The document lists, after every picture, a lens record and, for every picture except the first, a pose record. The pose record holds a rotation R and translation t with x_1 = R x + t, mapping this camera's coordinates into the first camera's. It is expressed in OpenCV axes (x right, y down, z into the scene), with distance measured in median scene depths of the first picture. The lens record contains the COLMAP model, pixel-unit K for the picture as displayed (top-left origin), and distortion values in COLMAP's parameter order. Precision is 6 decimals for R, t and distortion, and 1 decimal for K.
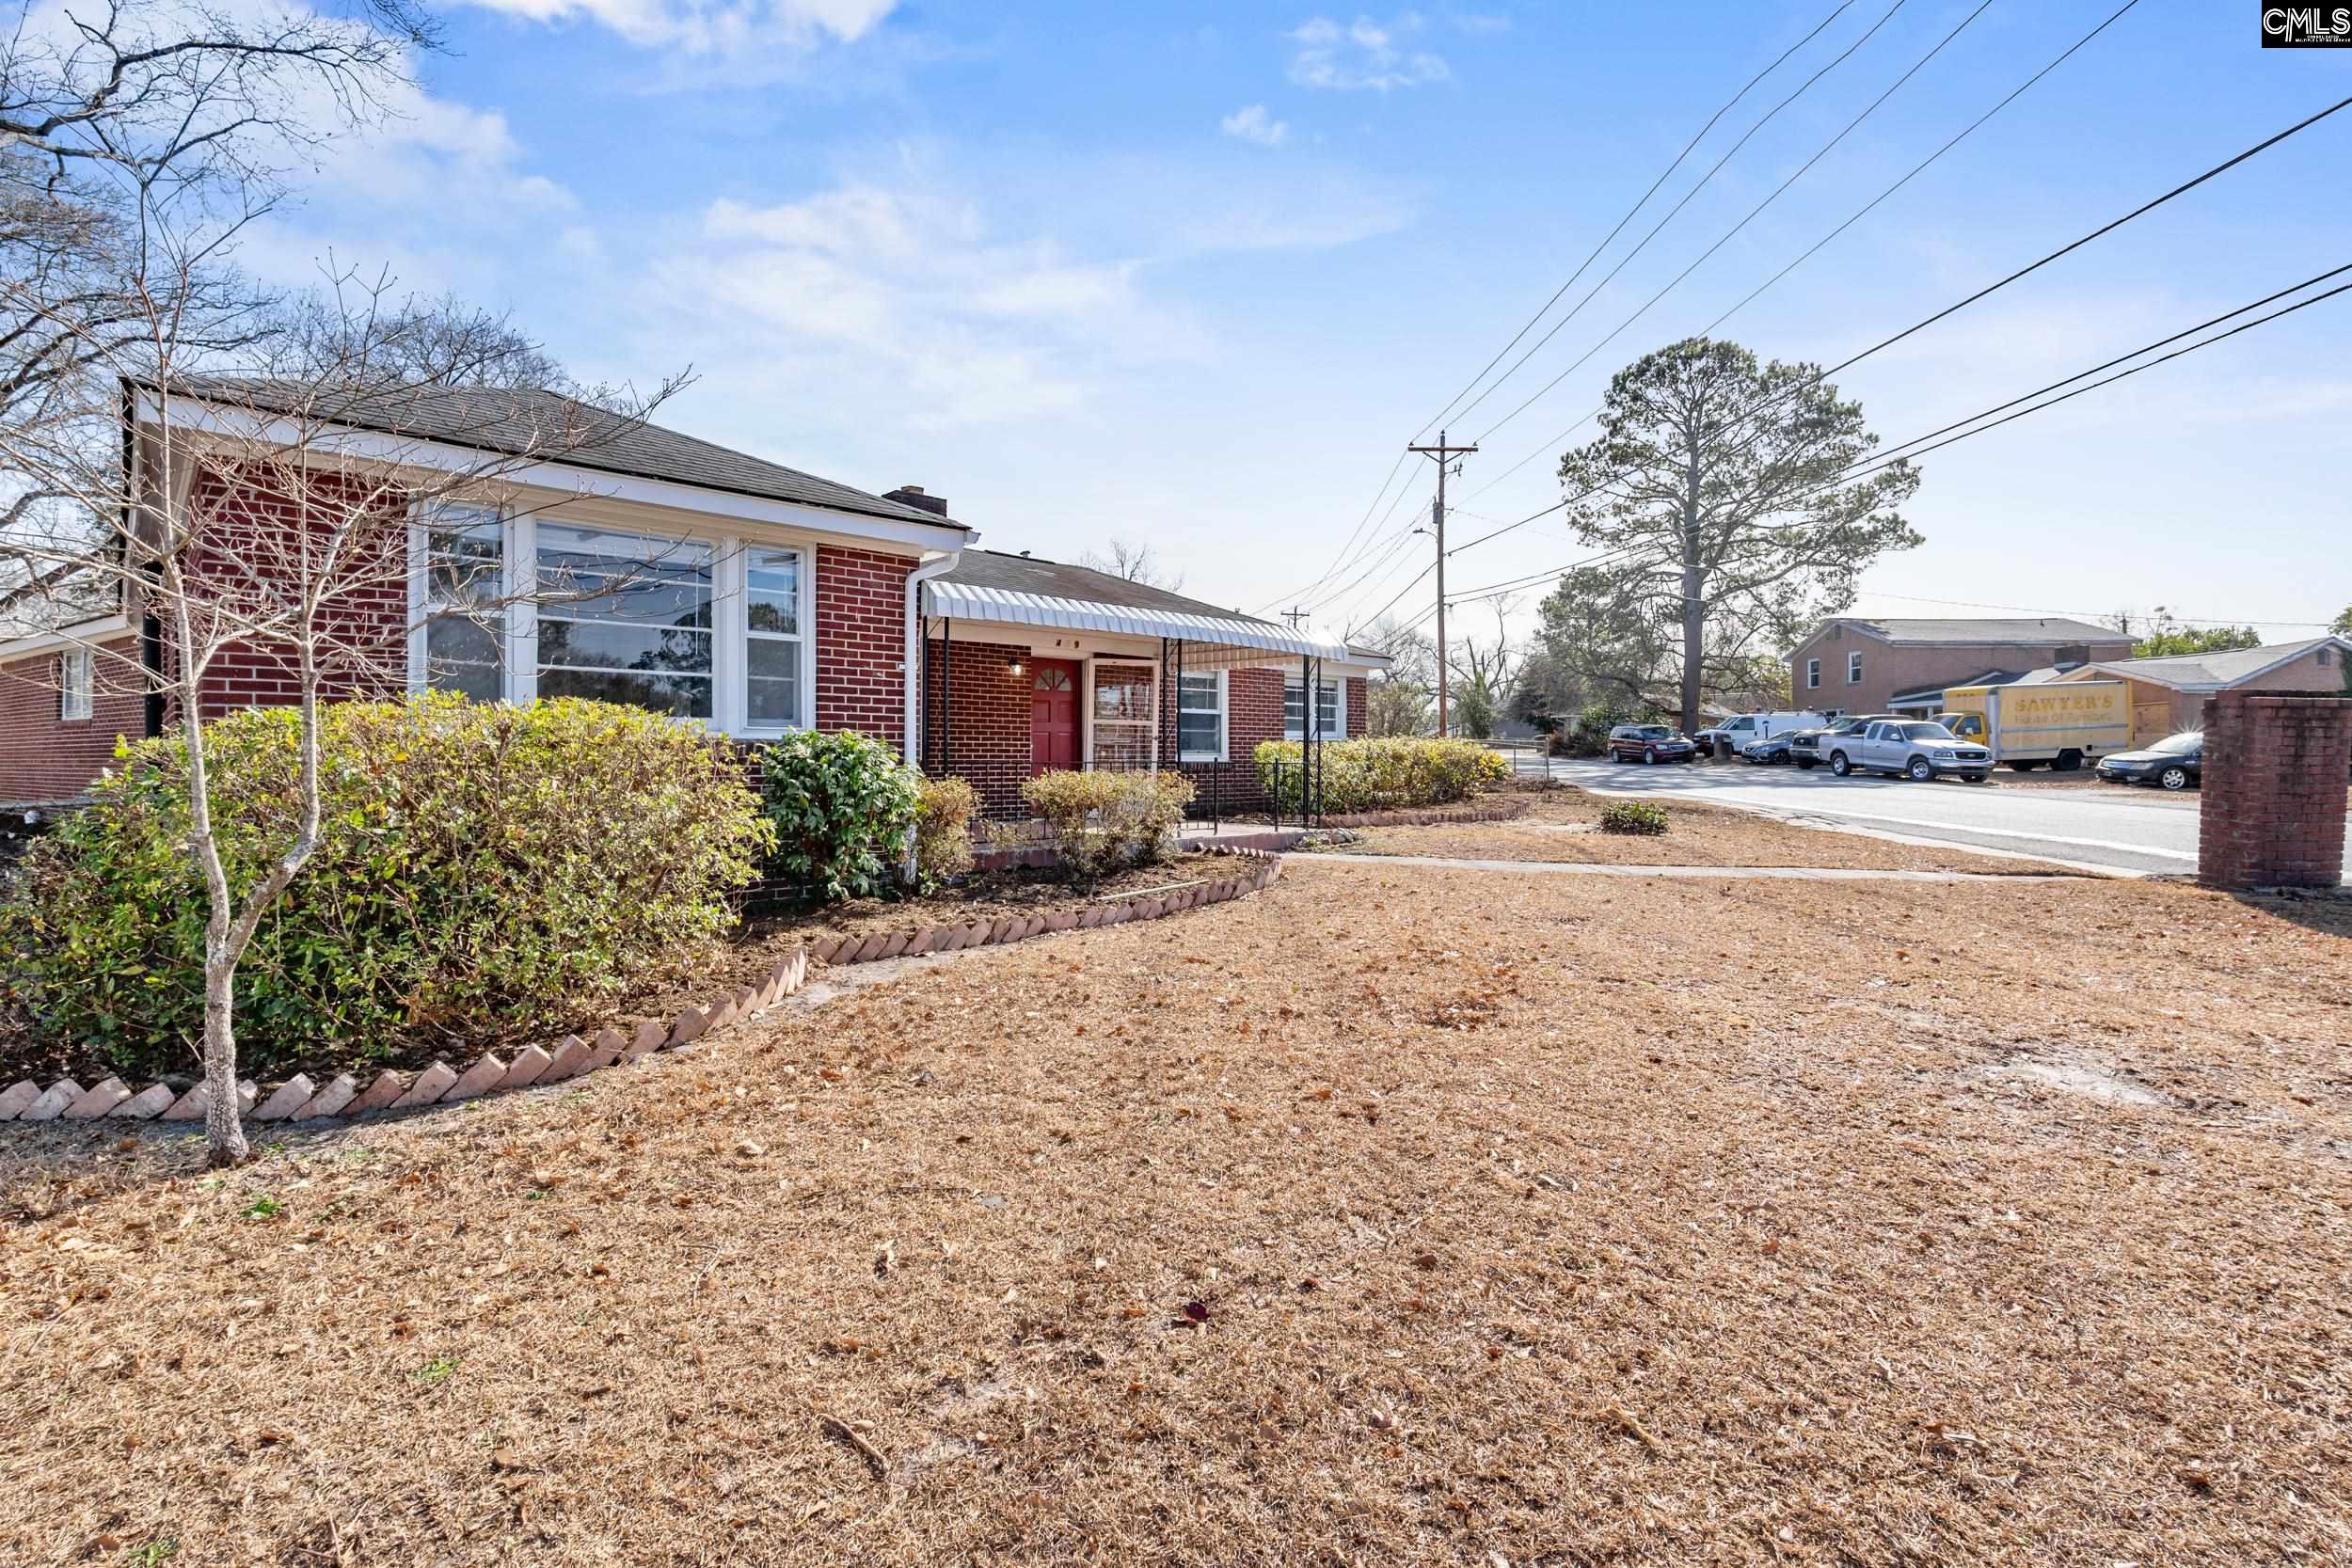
lens RADIAL K [[1083.7, 0, 1178.3], [0, 1083.7, 771.6], [0, 0, 1]] dist [-0.005335, -0.000641]
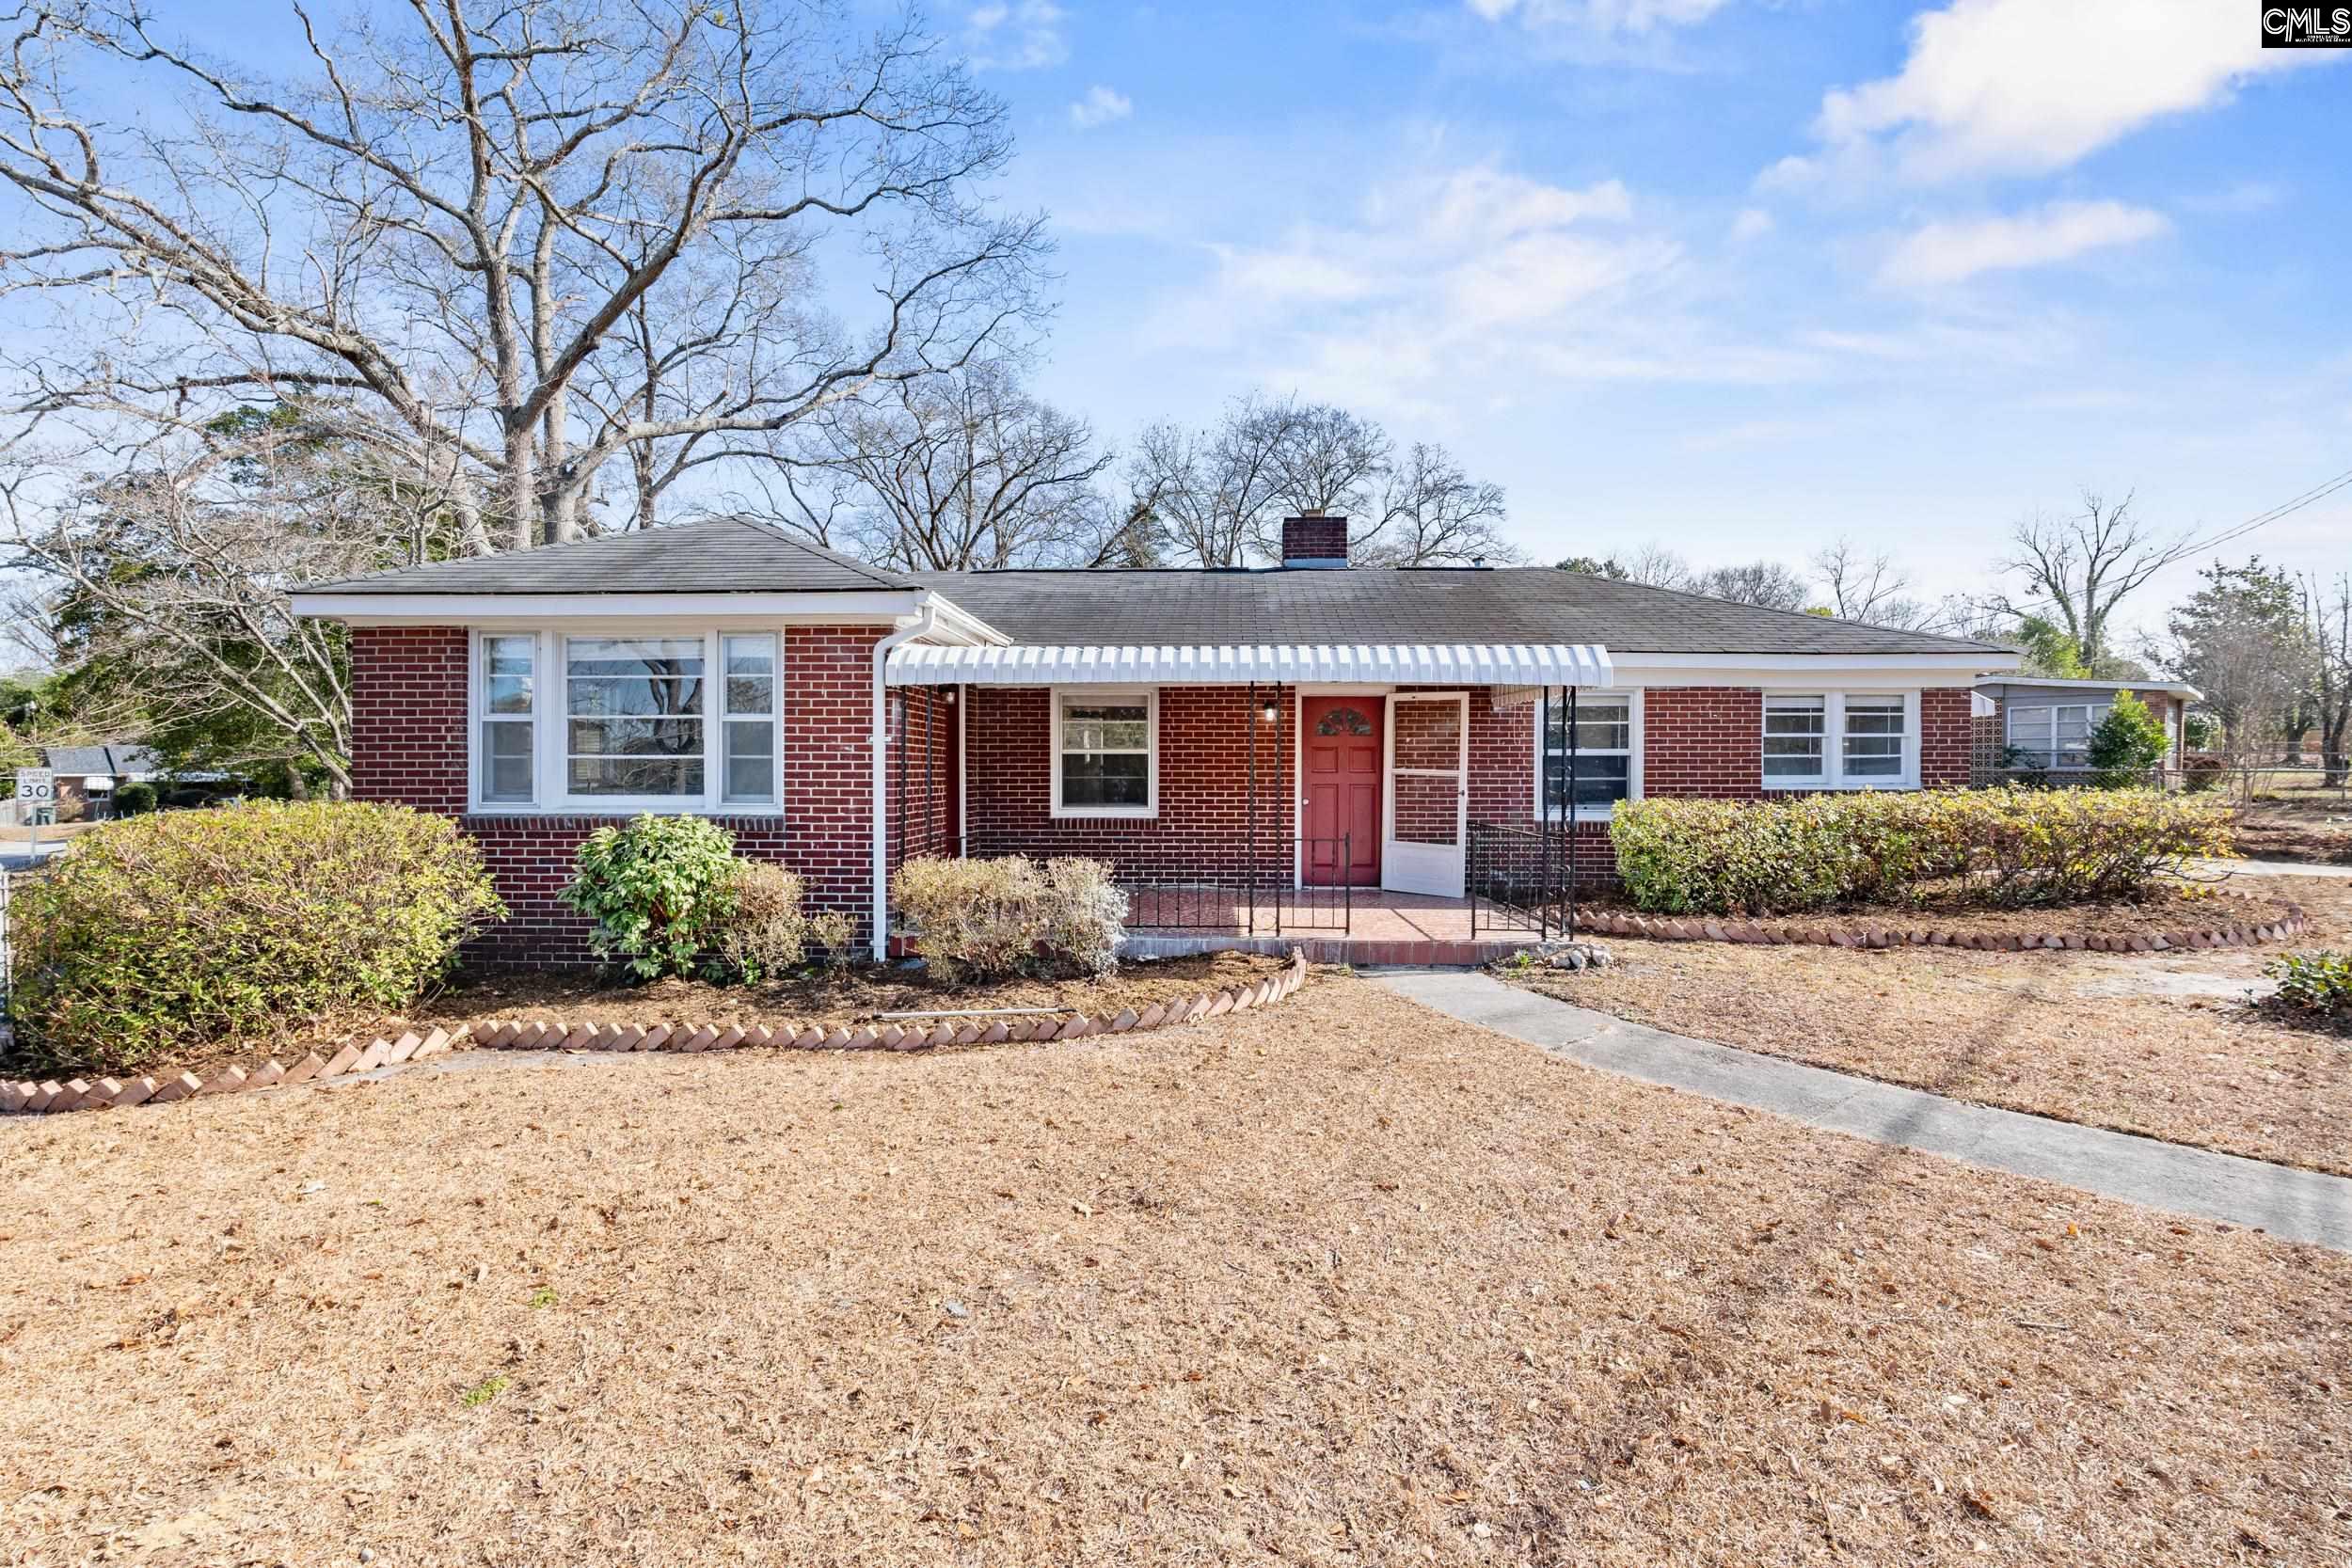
lens RADIAL K [[1083.7, 0, 1178.3], [0, 1083.7, 771.6], [0, 0, 1]] dist [-0.005335, -0.000641]
pose [[0.683130, 0.006311, -0.730270, 0.661887], [-0.010179, 0.999948, -0.000881, -0.072005], [0.730226, 0.008036, 0.683158, 0.554724]]
